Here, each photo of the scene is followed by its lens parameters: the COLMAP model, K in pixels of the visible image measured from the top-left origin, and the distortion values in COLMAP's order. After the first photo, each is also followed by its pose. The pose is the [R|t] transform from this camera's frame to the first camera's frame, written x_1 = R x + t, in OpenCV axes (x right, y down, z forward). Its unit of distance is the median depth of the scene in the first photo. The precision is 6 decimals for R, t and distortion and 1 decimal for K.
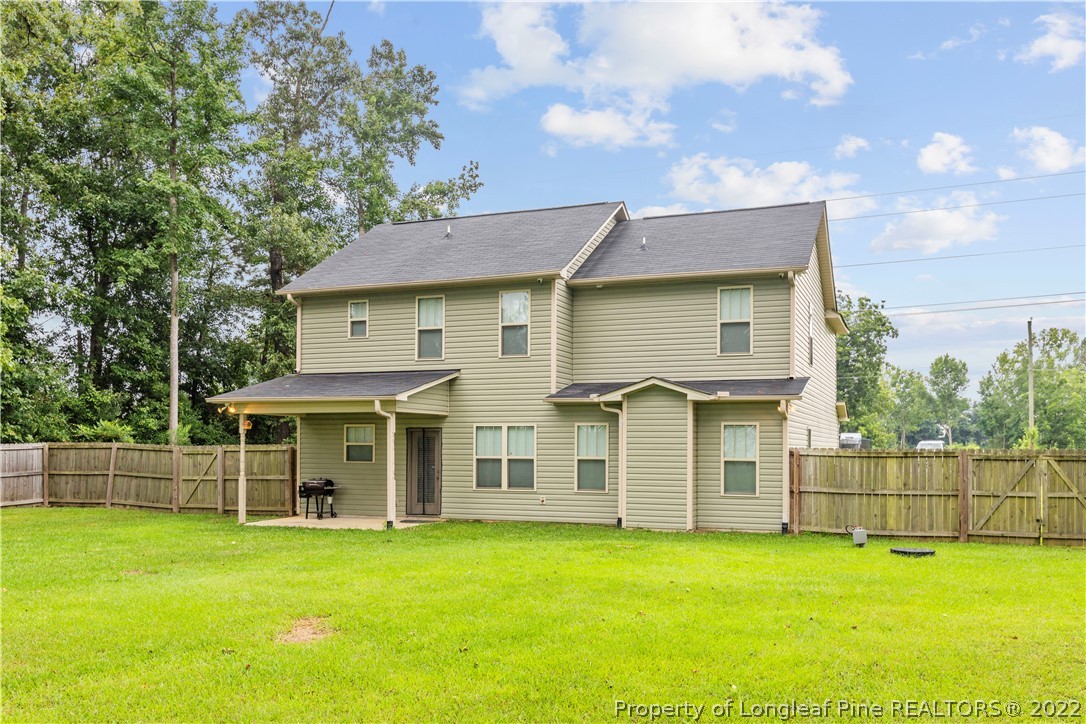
lens RADIAL K [[914.4, 0, 540.0], [0, 914.4, 389.0], [0, 0, 1]] dist [-0.000070, 0.001339]
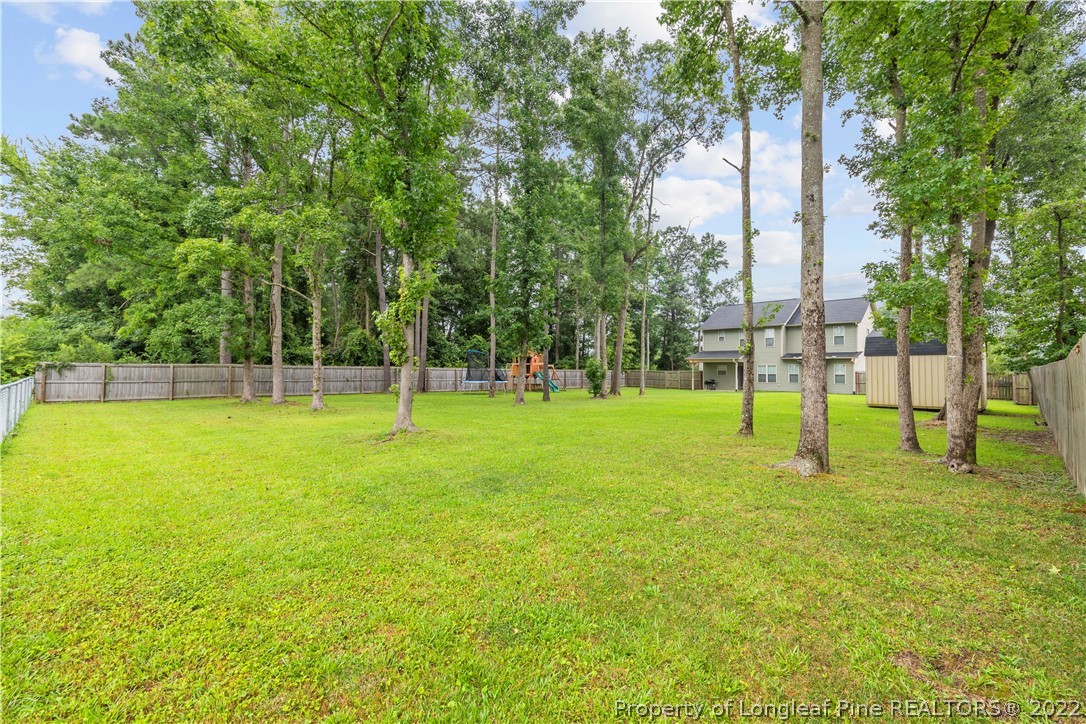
lens RADIAL K [[471.0, 0, 539.9], [0, 471.0, 356.5], [0, 0, 1]] dist [0.000650, 0.000030]
pose [[0.917542, -0.011188, -0.397480, -0.114382], [0.020967, 0.999575, 0.020264, -0.049506], [0.397085, -0.026926, 0.917387, -1.031256]]
